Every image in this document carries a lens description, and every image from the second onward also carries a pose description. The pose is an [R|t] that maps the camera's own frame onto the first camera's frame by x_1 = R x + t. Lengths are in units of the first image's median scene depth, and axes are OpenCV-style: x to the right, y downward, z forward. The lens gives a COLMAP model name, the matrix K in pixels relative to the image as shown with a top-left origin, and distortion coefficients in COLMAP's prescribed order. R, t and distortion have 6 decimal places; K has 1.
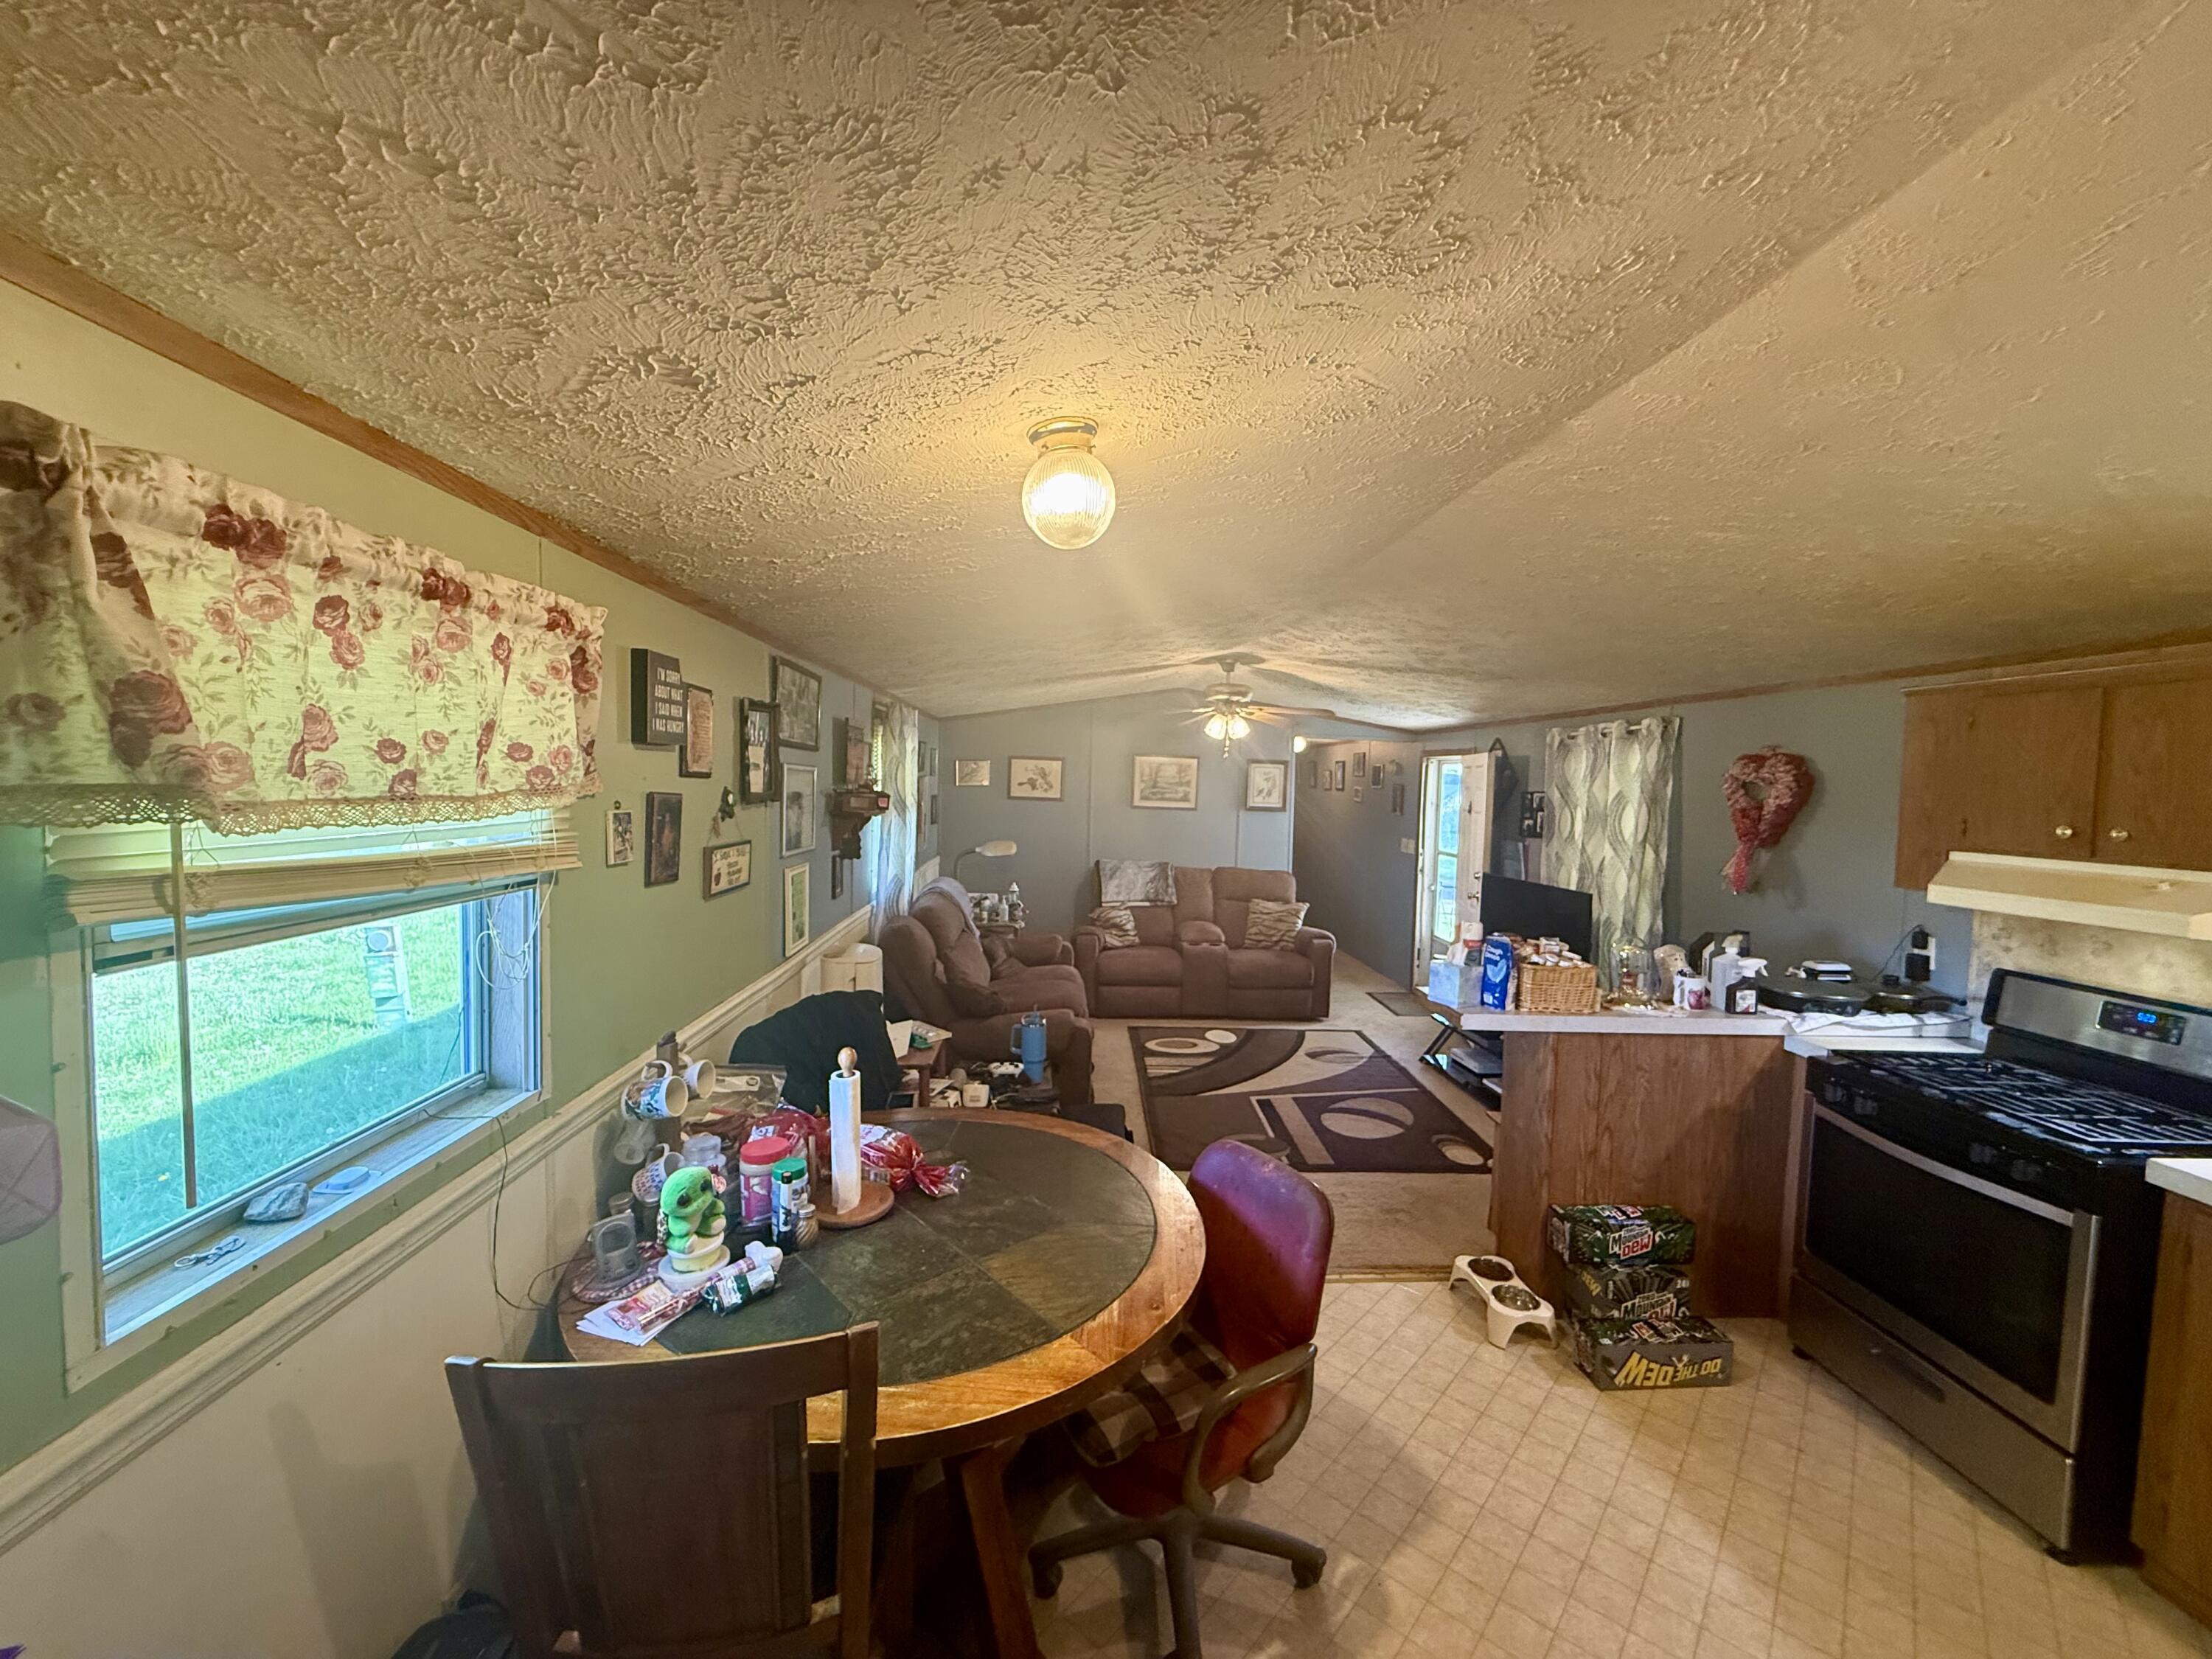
lens RADIAL K [[882.9, 0, 1100.8], [0, 882.9, 830.2], [0, 0, 1]] dist [-0.008852, -0.000415]
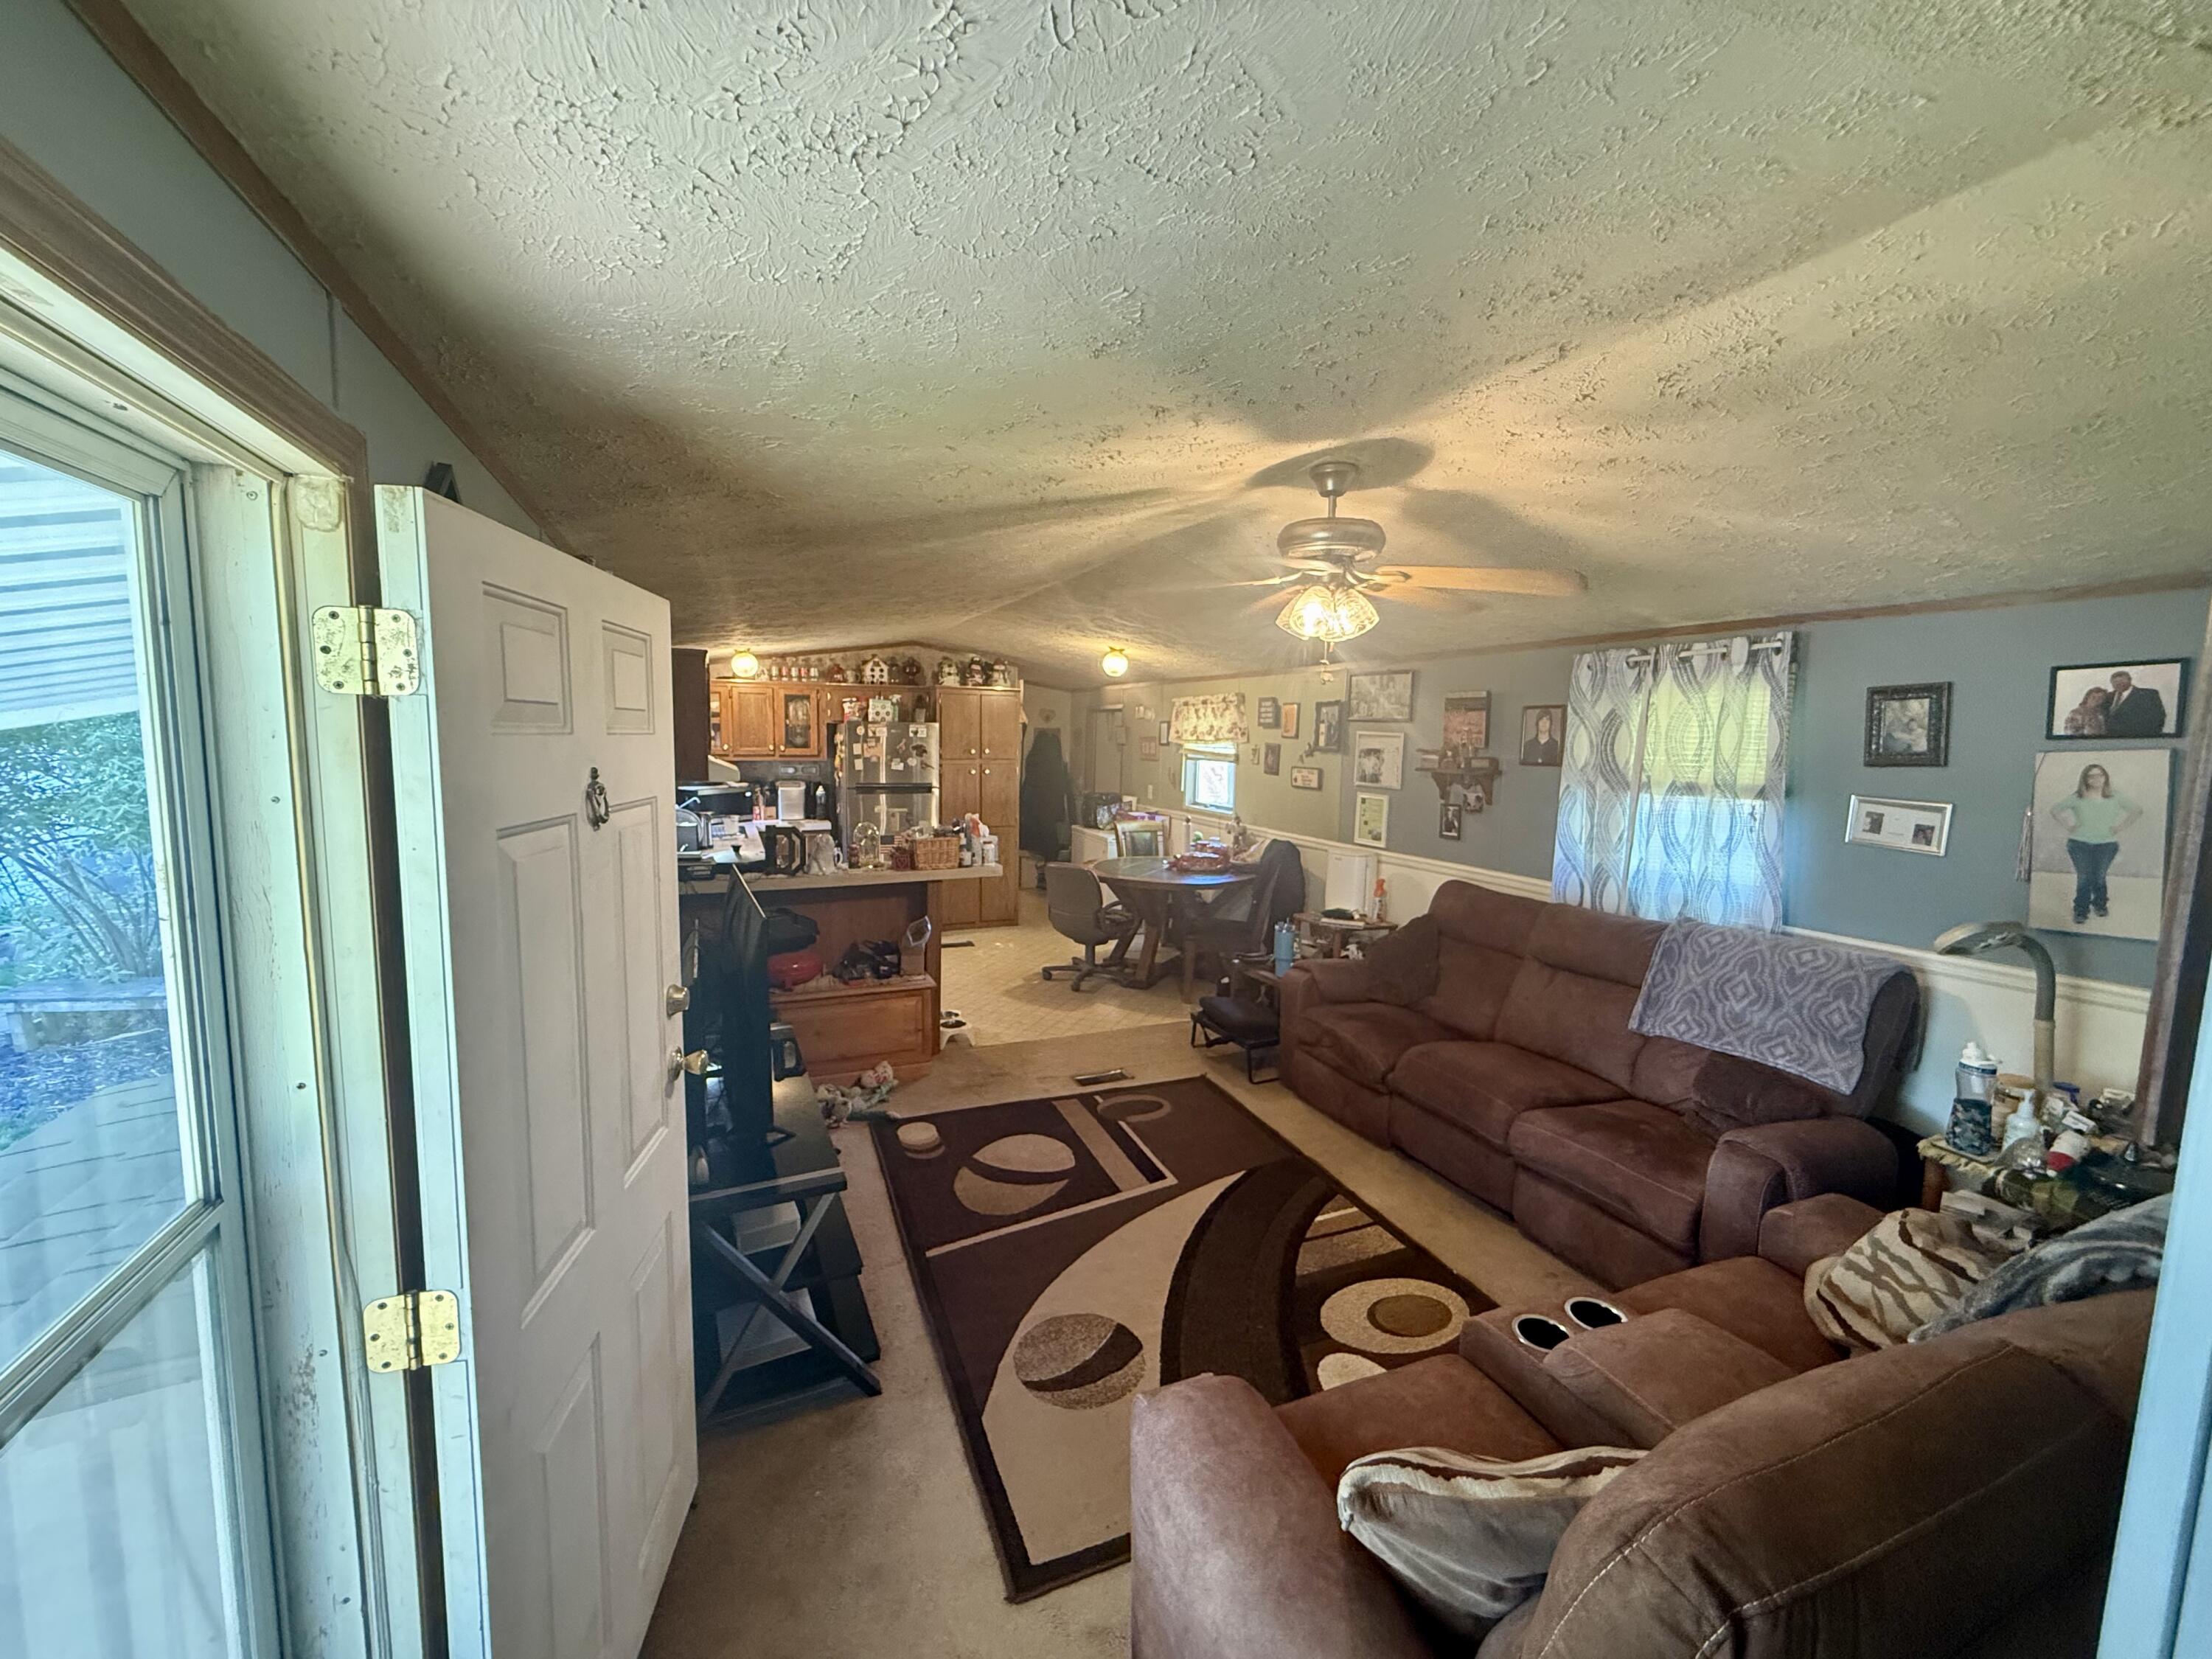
lens RADIAL K [[882.9, 0, 1110.0], [0, 882.9, 829.8], [0, 0, 1]] dist [-0.008852, -0.000415]
pose [[-0.932277, -0.003319, -0.361731, 0.688438], [-0.061395, 0.986903, 0.149176, -0.106119], [0.356498, 0.161281, -0.920270, 2.298506]]
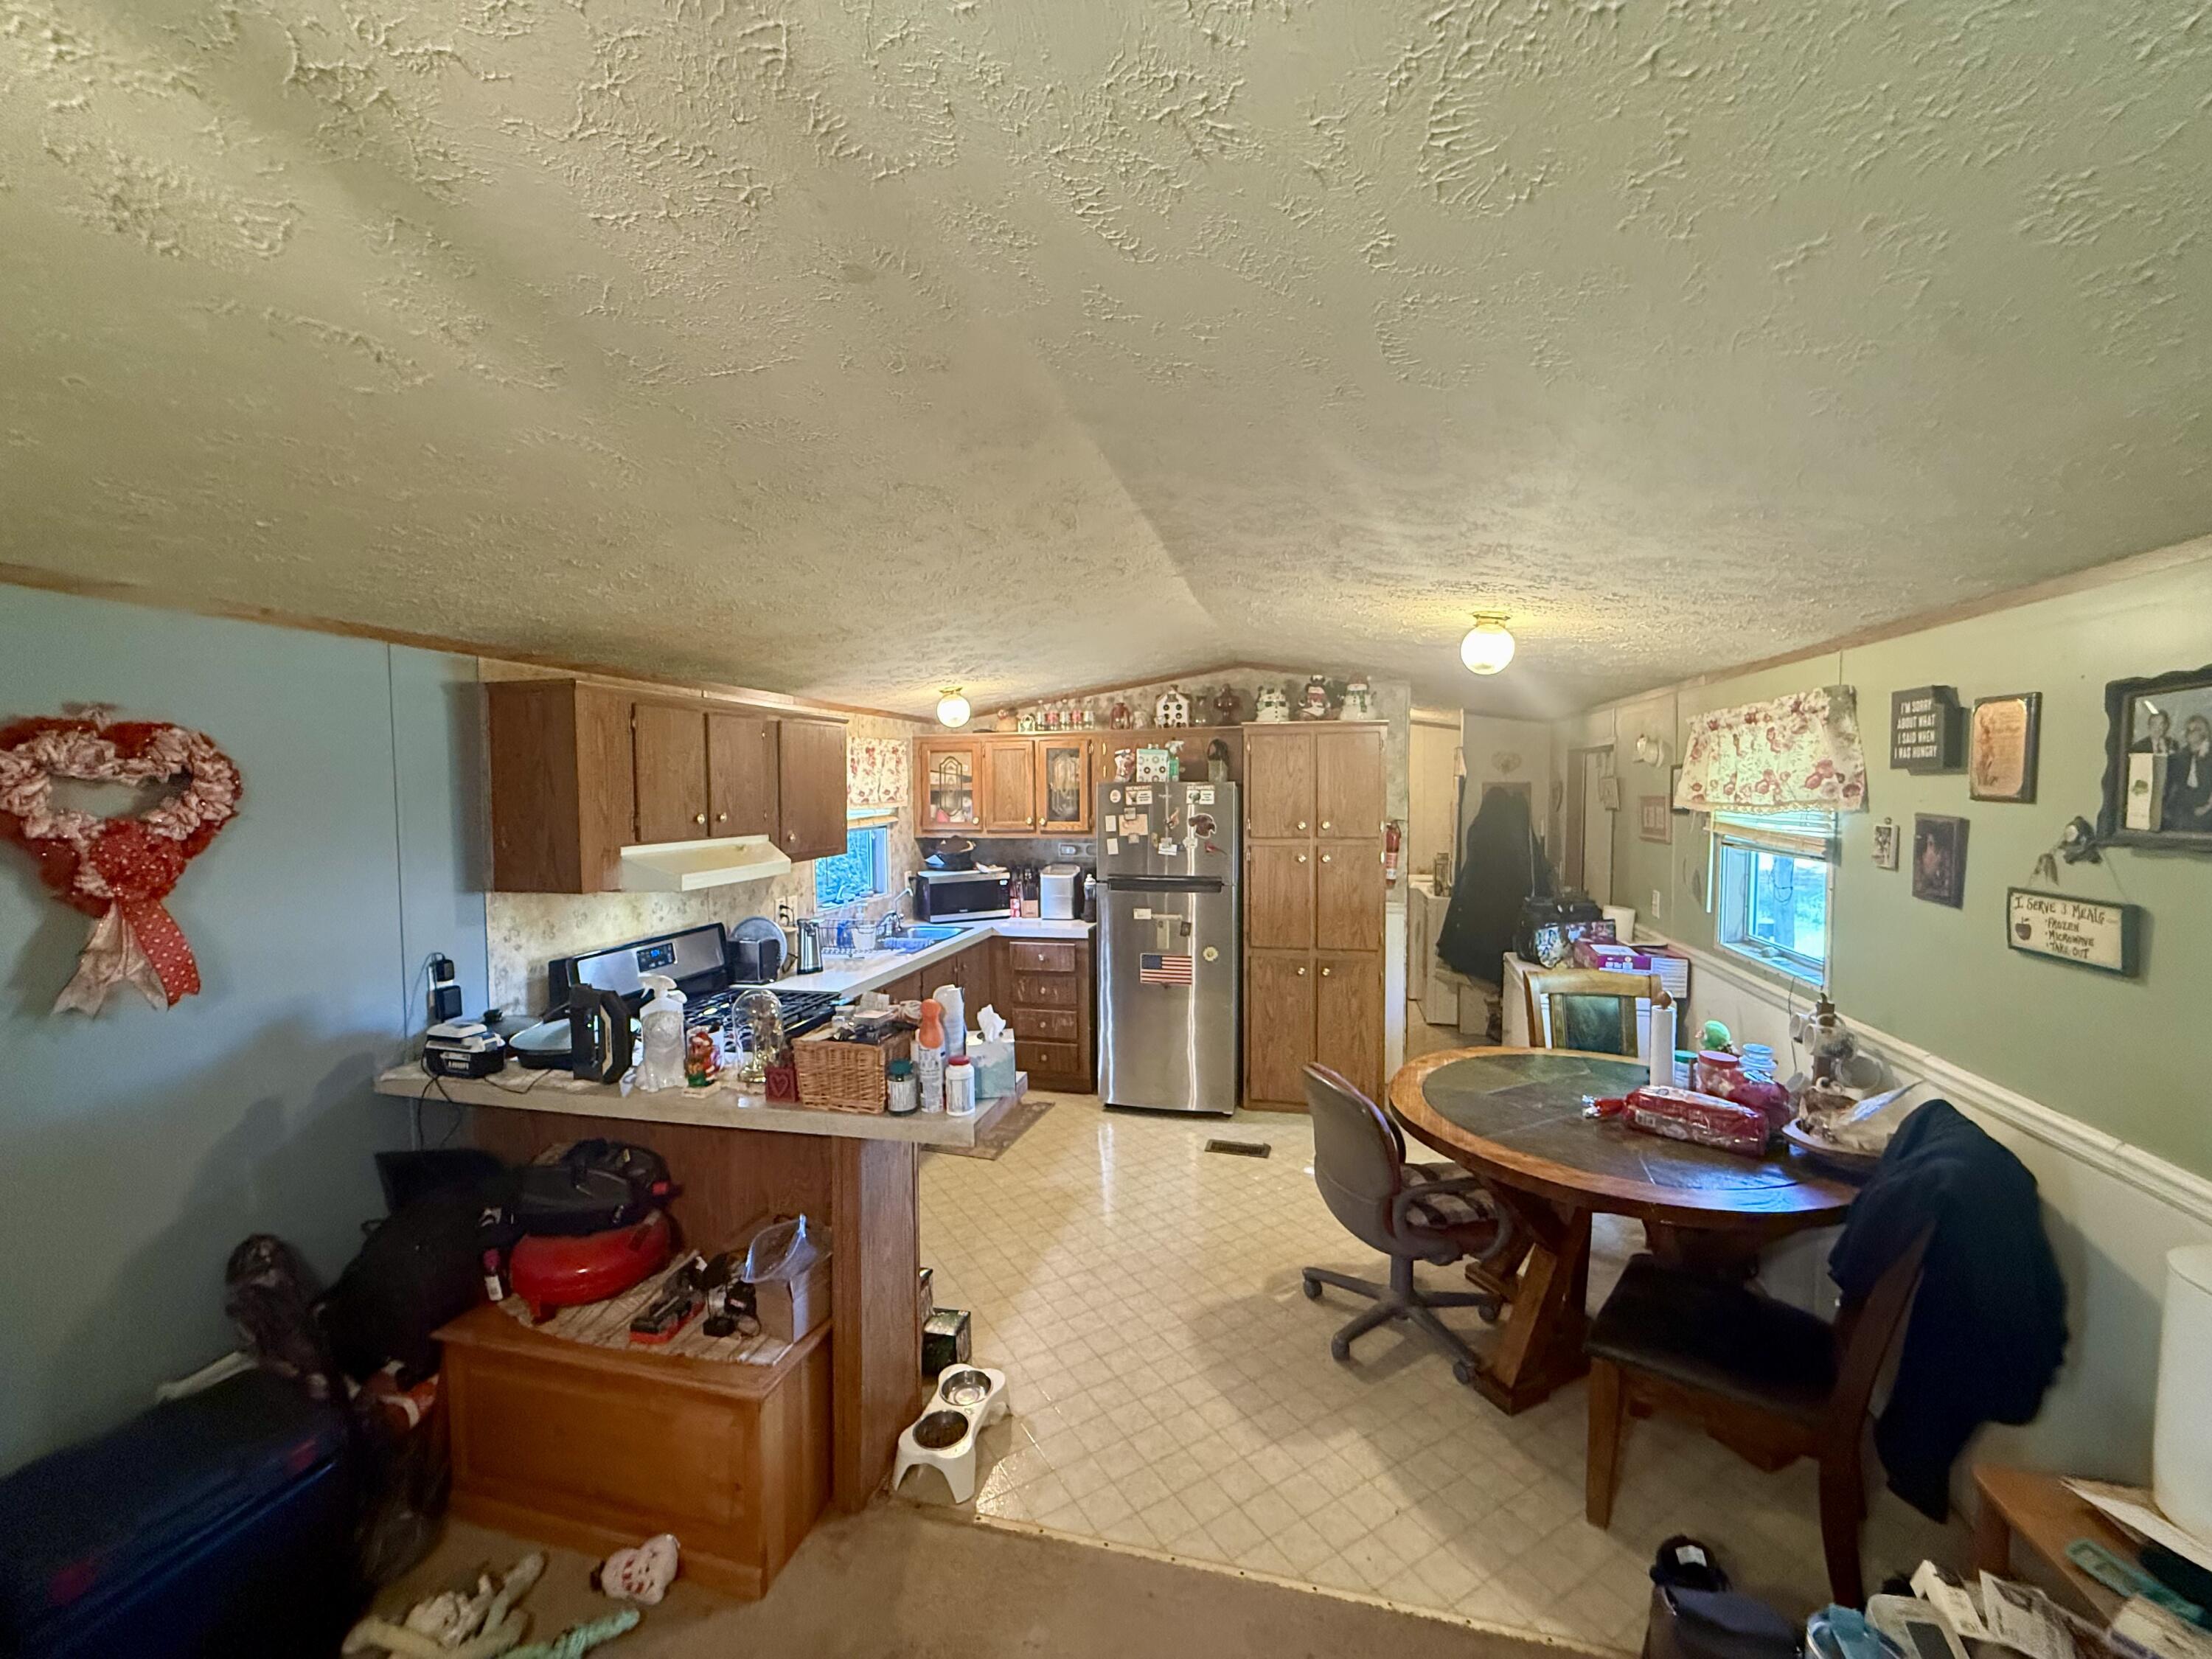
lens RADIAL K [[882.9, 0, 1095.2], [0, 882.9, 827.8], [0, 0, 1]] dist [-0.008852, -0.000415]
pose [[-0.956321, -0.030869, 0.290686, 0.100441], [-0.000057, 0.994428, 0.105414, -0.088748], [-0.292320, 0.100793, -0.950994, 1.473690]]
